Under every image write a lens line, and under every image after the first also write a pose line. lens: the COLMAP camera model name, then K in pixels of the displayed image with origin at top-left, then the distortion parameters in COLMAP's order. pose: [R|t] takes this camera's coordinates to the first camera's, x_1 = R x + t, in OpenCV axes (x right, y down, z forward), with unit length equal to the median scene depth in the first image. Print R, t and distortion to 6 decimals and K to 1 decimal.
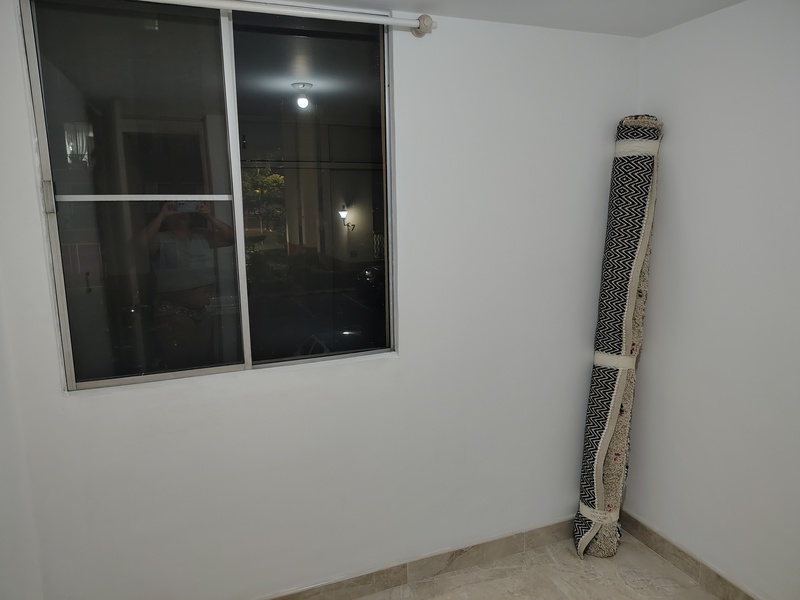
lens RADIAL K [[595.7, 0, 398.5], [0, 595.7, 297.4], [0, 0, 1]] dist [0.098496, -0.129699]
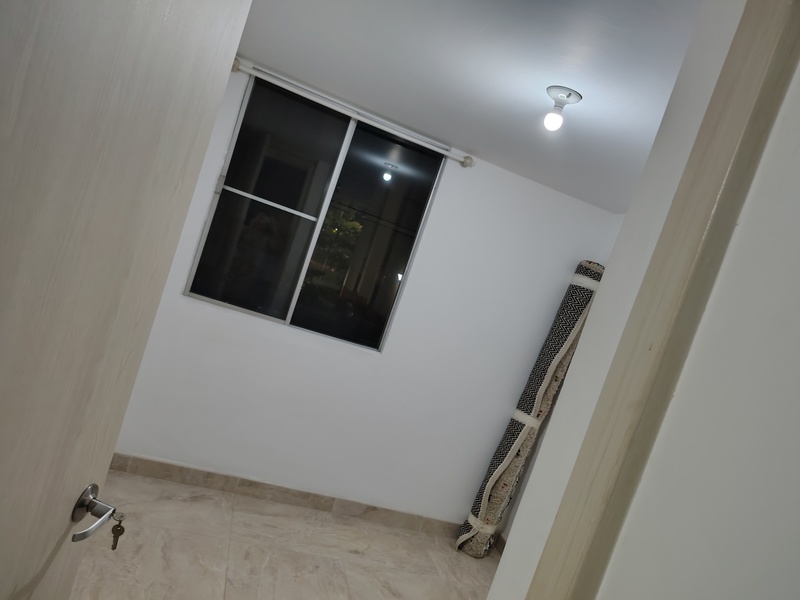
lens RADIAL K [[595.7, 0, 398.5], [0, 595.7, 297.4], [0, 0, 1]] dist [0.098496, -0.129699]
pose [[0.935016, 0.342931, -0.090241, 0.111050], [-0.351441, 0.930085, -0.106917, 0.094999], [0.047267, 0.131684, 0.990164, -0.430402]]
